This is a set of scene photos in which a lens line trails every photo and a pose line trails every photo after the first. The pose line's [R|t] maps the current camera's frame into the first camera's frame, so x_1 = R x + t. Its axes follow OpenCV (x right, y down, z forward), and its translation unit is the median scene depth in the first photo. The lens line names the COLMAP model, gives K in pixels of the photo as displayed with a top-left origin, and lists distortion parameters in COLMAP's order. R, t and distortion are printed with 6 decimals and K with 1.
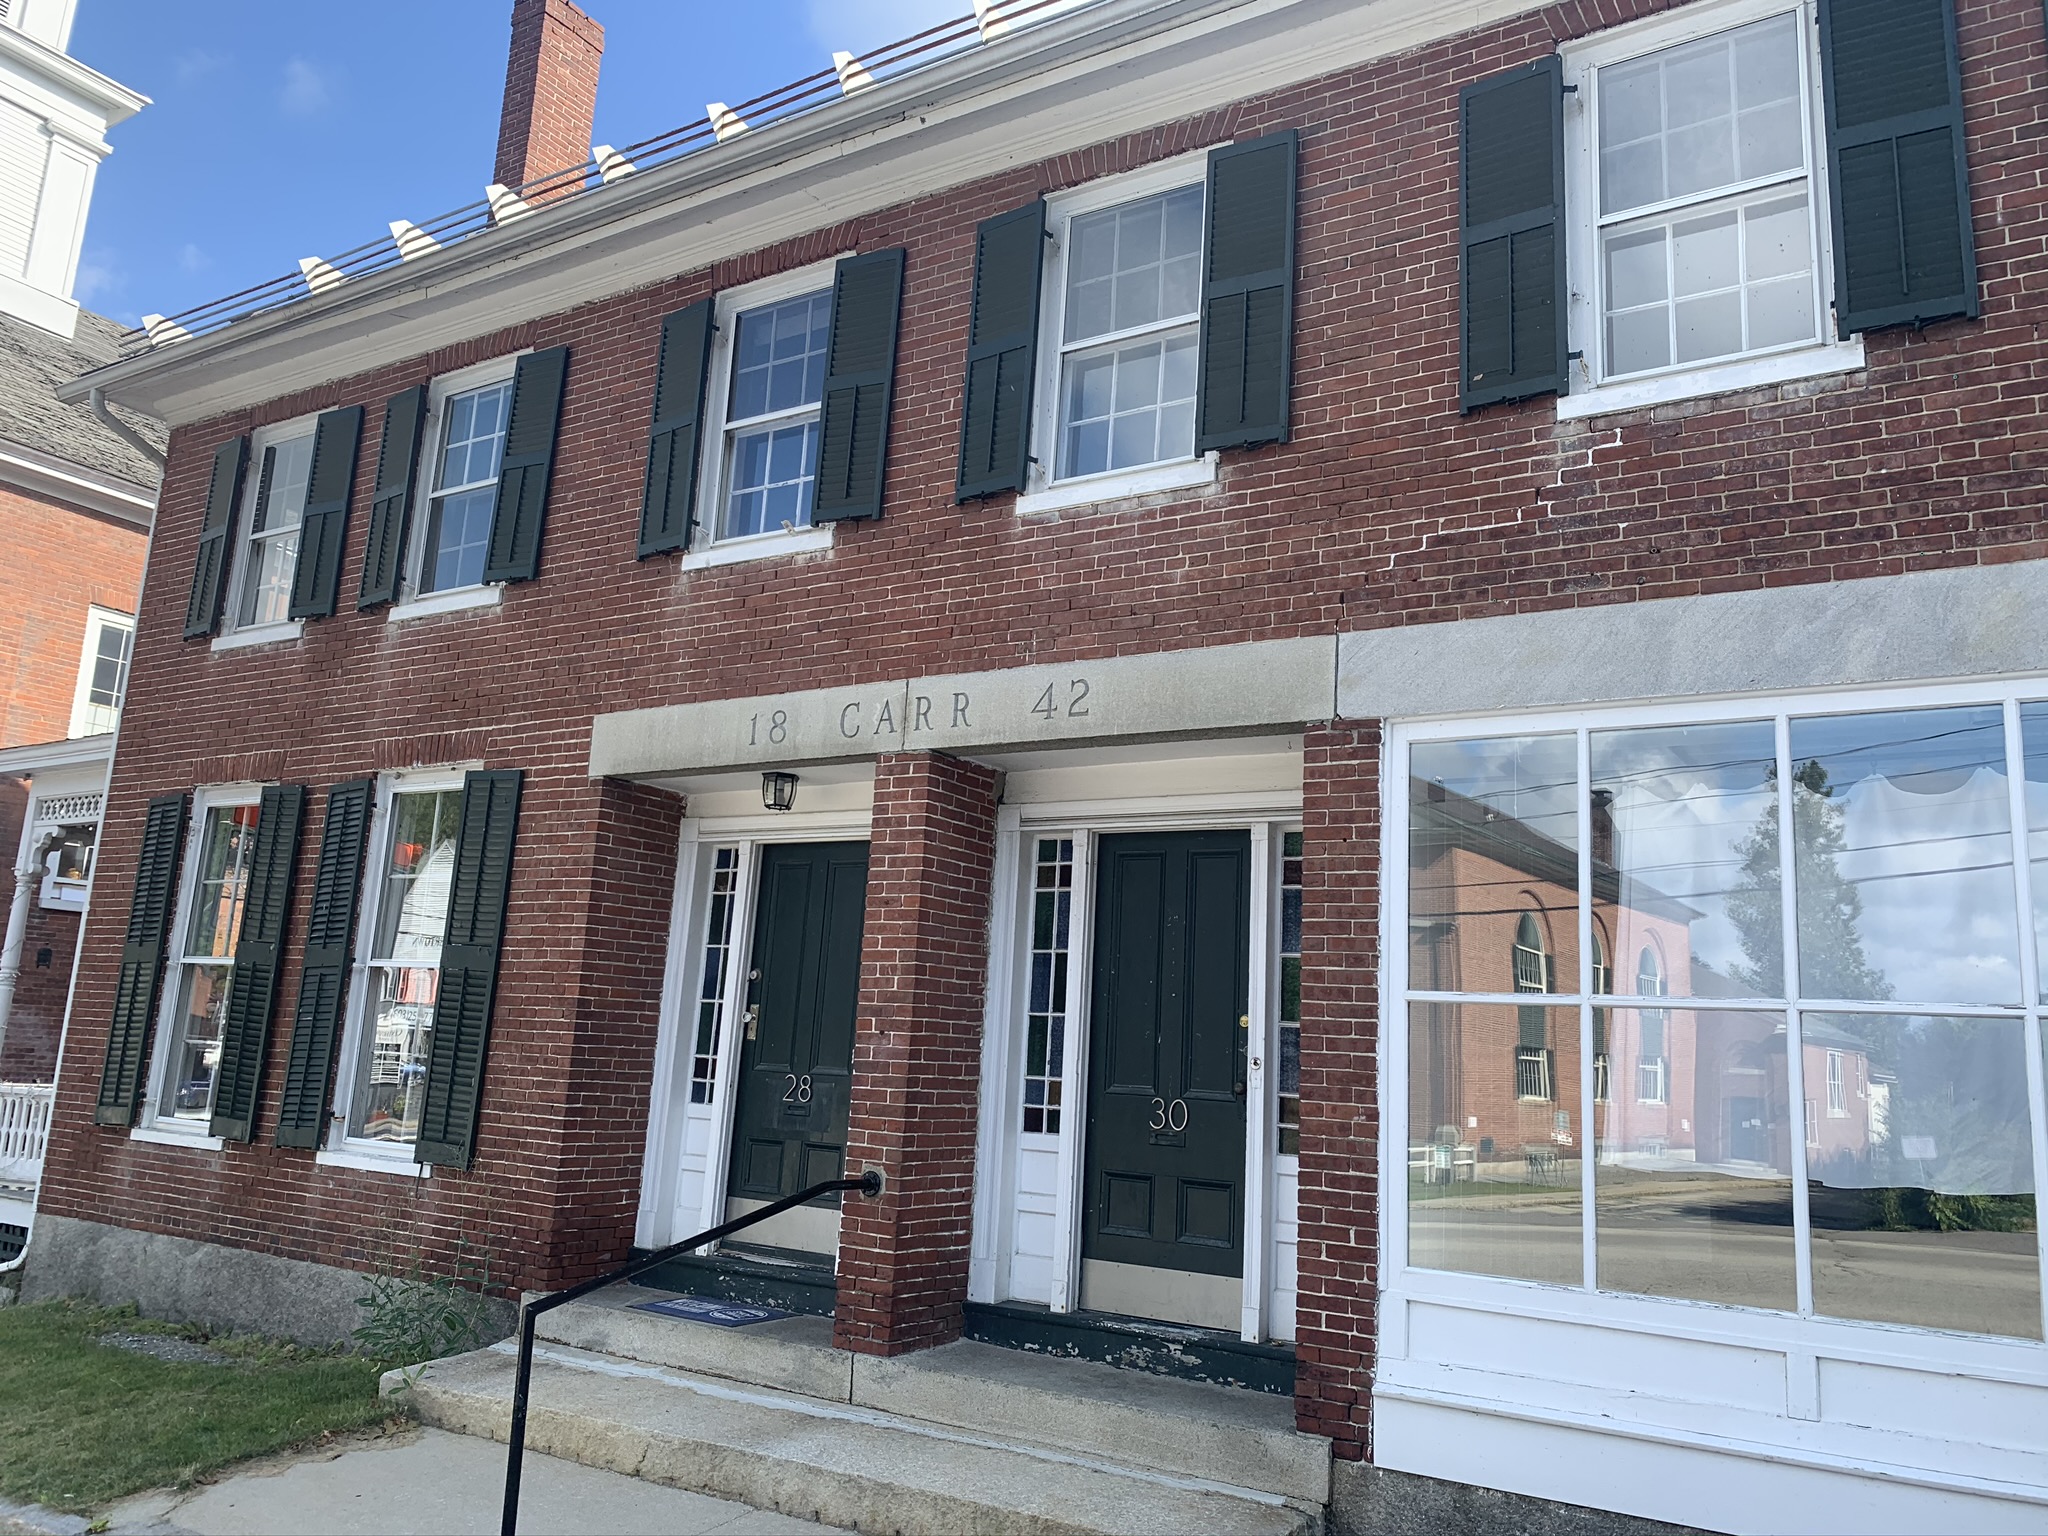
lens RADIAL K [[1569.8, 0, 1024.0], [0, 1569.8, 768.0], [0, 0, 1]] dist [0.064863, -0.096064]
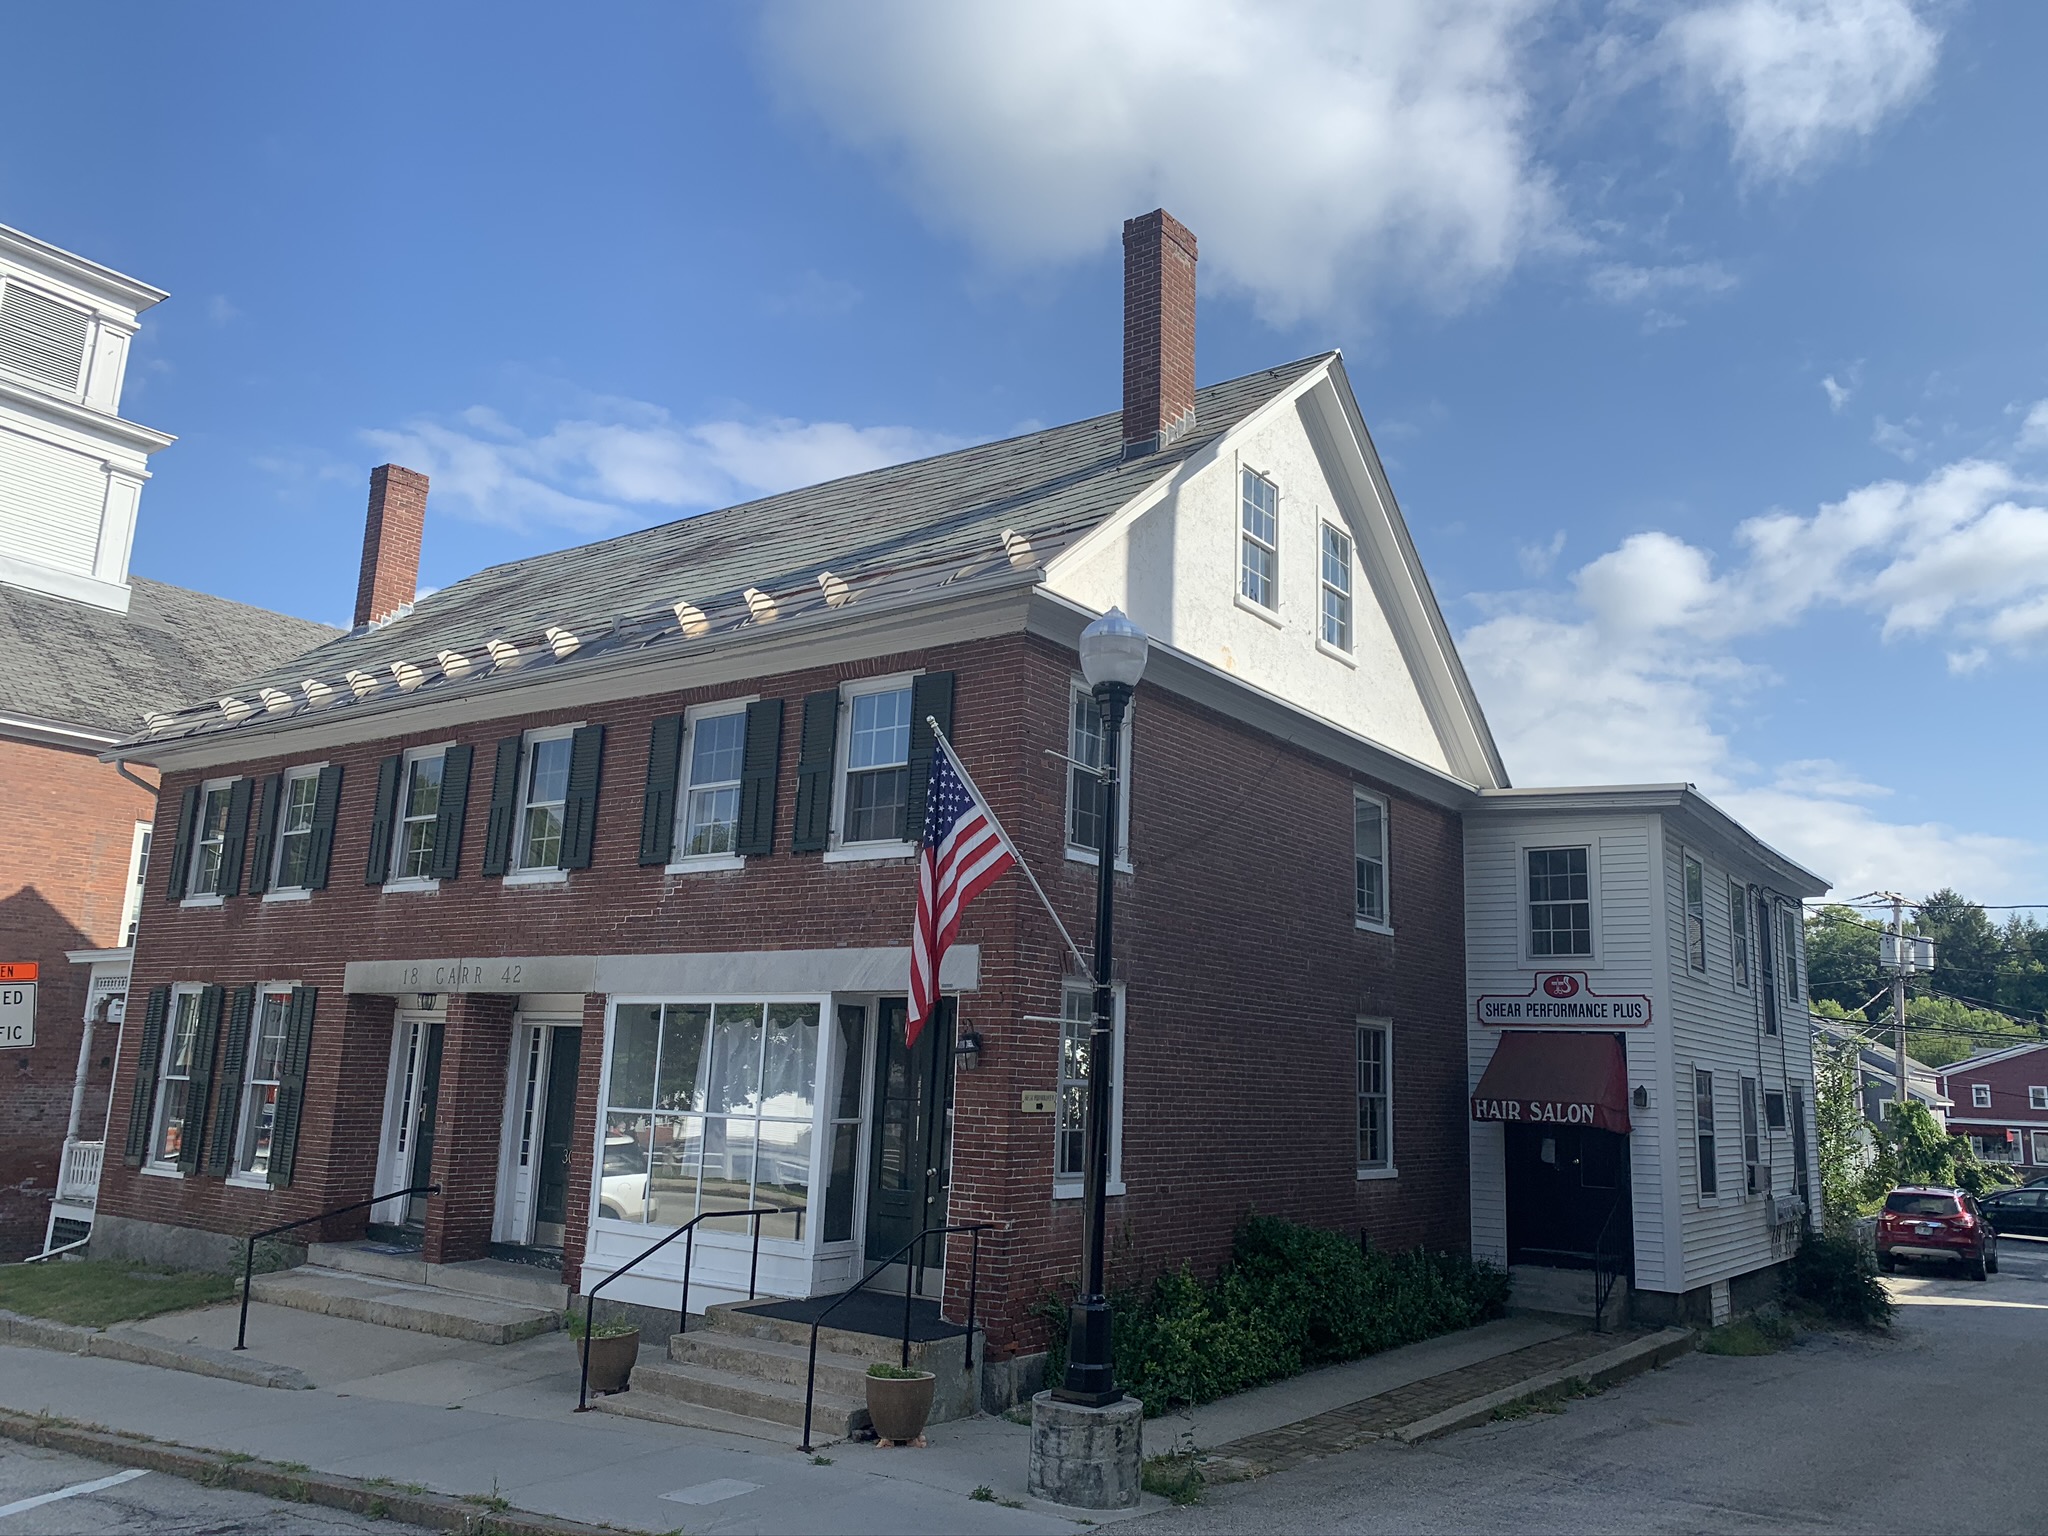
lens RADIAL K [[1569.8, 0, 1024.0], [0, 1569.8, 768.0], [0, 0, 1]] dist [0.064863, -0.096064]
pose [[0.998260, -0.029159, -0.051249, 0.807826], [0.028746, 0.999548, -0.008784, -0.272736], [0.051482, 0.007295, 0.998647, -1.132114]]
